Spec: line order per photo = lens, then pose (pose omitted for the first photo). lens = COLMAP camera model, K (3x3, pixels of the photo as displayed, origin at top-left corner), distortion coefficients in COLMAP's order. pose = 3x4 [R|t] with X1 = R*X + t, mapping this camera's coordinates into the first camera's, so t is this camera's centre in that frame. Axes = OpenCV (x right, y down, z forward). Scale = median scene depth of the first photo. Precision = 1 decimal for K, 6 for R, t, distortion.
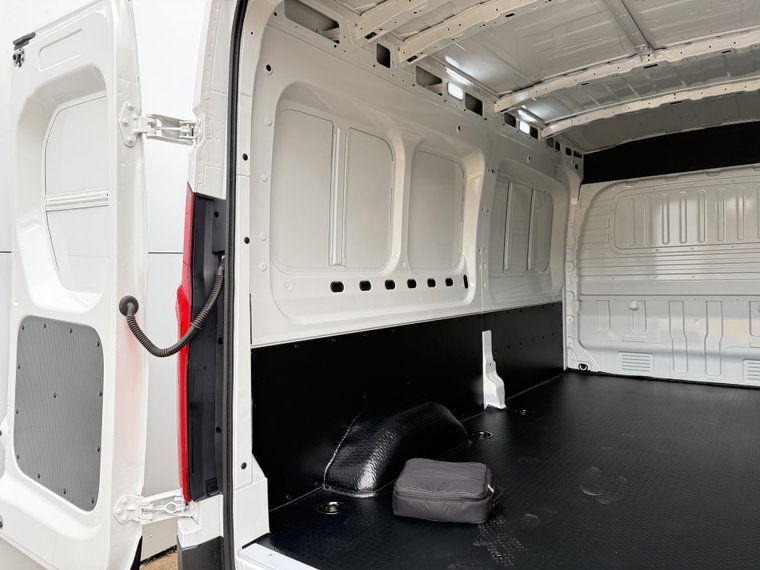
lens RADIAL K [[542.2, 0, 380.0], [0, 542.2, 285.0], [0, 0, 1]] dist [0.025147, -0.002417]
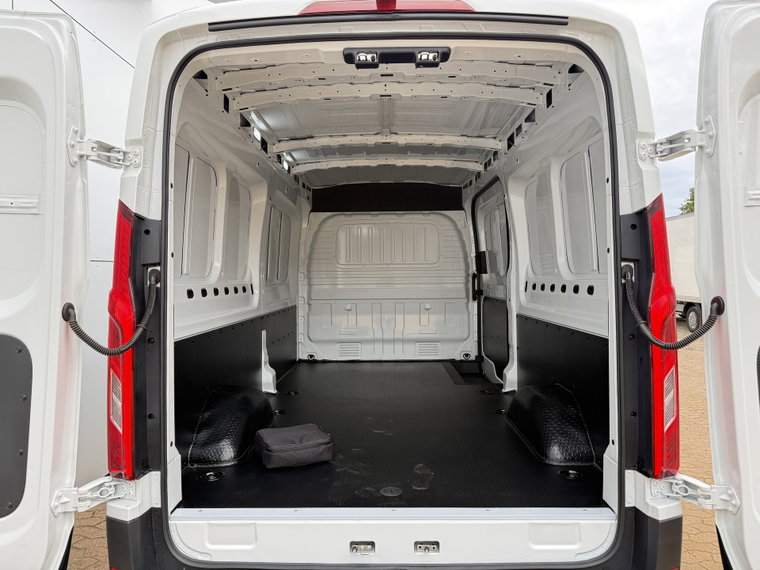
lens RADIAL K [[532.6, 0, 380.0], [0, 532.6, 285.0], [0, 0, 1]] dist [0.000713, -0.002620]
pose [[0.804021, 0.006001, 0.594571, -0.325186], [0.001172, 0.999931, -0.011677, -0.001606], [-0.594600, 0.010085, 0.803958, -0.119621]]
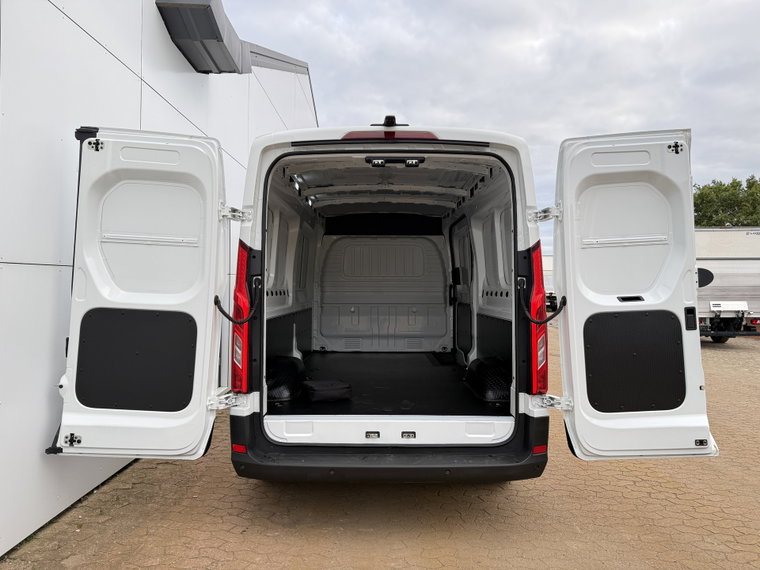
lens RADIAL K [[542.2, 0, 380.0], [0, 542.2, 285.0], [0, 0, 1]] dist [0.025147, -0.002417]
pose [[0.793200, 0.029910, 0.608227, -0.658326], [-0.011061, 0.999336, -0.034718, 0.024215], [-0.608861, 0.020811, 0.793004, -0.520883]]
